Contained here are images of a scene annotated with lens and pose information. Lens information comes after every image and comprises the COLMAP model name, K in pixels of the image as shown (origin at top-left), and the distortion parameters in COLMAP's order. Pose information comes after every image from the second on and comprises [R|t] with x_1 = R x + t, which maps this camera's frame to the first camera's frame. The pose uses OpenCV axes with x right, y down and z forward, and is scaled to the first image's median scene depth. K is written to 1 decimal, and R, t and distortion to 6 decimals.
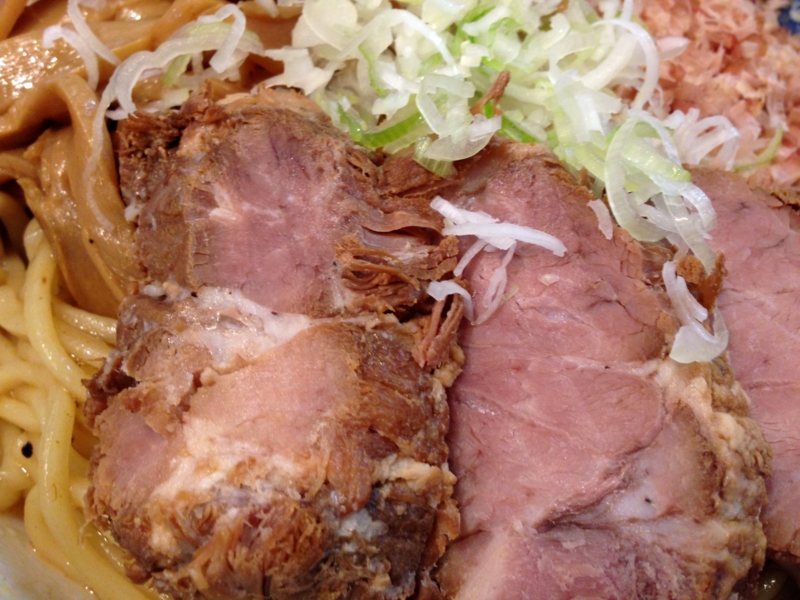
lens RADIAL K [[768.4, 0, 390.5], [0, 768.4, 294.7], [0, 0, 1]] dist [0.005969, 0.004170]
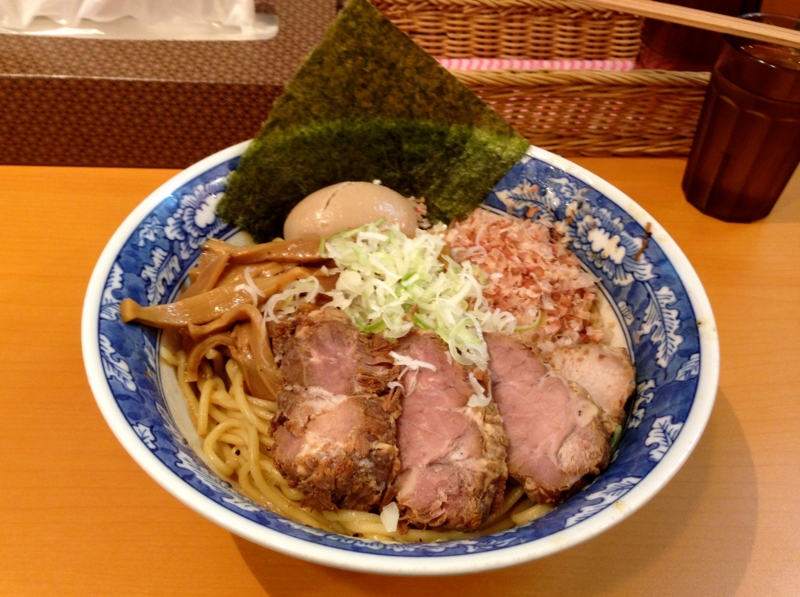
lens RADIAL K [[777.1, 0, 383.3], [0, 777.1, 297.2], [0, 0, 1]] dist [0.024388, 0.004224]
pose [[0.999036, -0.033559, -0.028286, 0.124381], [0.029751, 0.991622, -0.125699, 0.033329], [0.032267, 0.124736, 0.991665, -1.906664]]
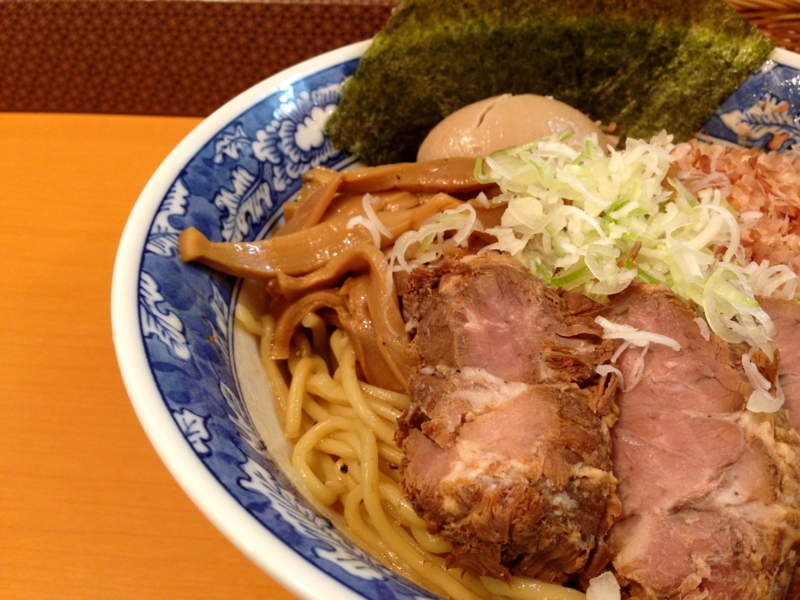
lens RADIAL K [[757.0, 0, 386.4], [0, 757.0, 300.2], [0, 0, 1]] dist [0.056813, -0.169687]
pose [[0.987809, -0.005215, -0.155583, -0.147921], [-0.019921, 0.986987, -0.159564, 0.119301], [0.154390, 0.160718, 0.974850, -0.736135]]
